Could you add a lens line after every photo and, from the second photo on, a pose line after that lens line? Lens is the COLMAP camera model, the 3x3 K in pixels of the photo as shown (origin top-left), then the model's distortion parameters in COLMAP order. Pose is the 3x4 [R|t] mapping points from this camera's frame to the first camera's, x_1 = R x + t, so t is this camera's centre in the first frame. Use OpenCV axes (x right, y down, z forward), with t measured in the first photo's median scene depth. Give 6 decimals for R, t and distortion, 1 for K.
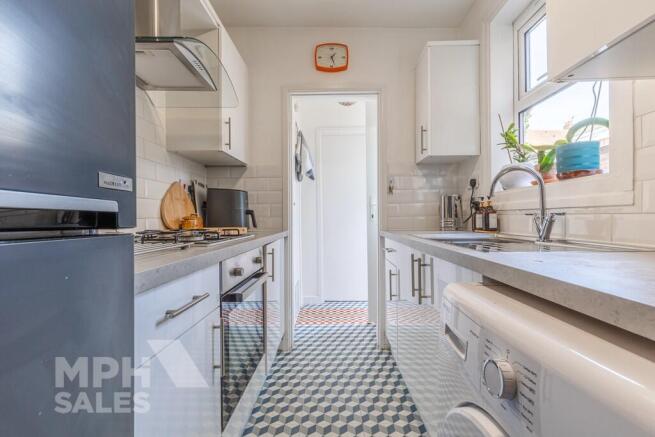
lens RADIAL K [[290.9, 0, 332.1], [0, 290.9, 216.5], [0, 0, 1]] dist [0.002029, 0.000071]
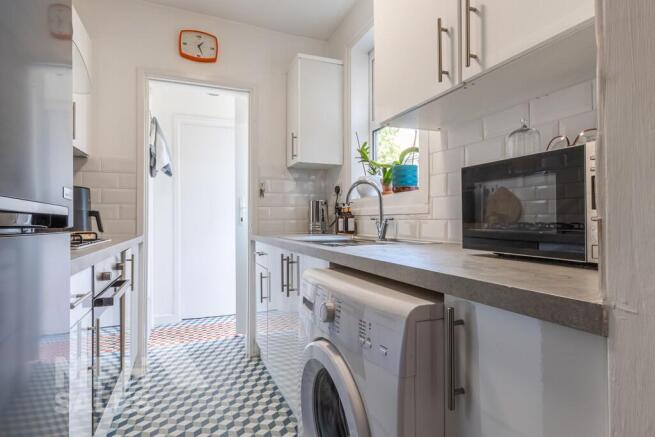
lens RADIAL K [[375.9, 0, 327.5], [0, 375.9, 218.5], [0, 0, 1]] dist [0.018225, -0.000154]
pose [[0.928094, 0.008974, 0.372239, -0.075190], [-0.007660, 0.999958, -0.005007, -0.000606], [-0.372268, 0.001796, 0.928123, -0.301787]]
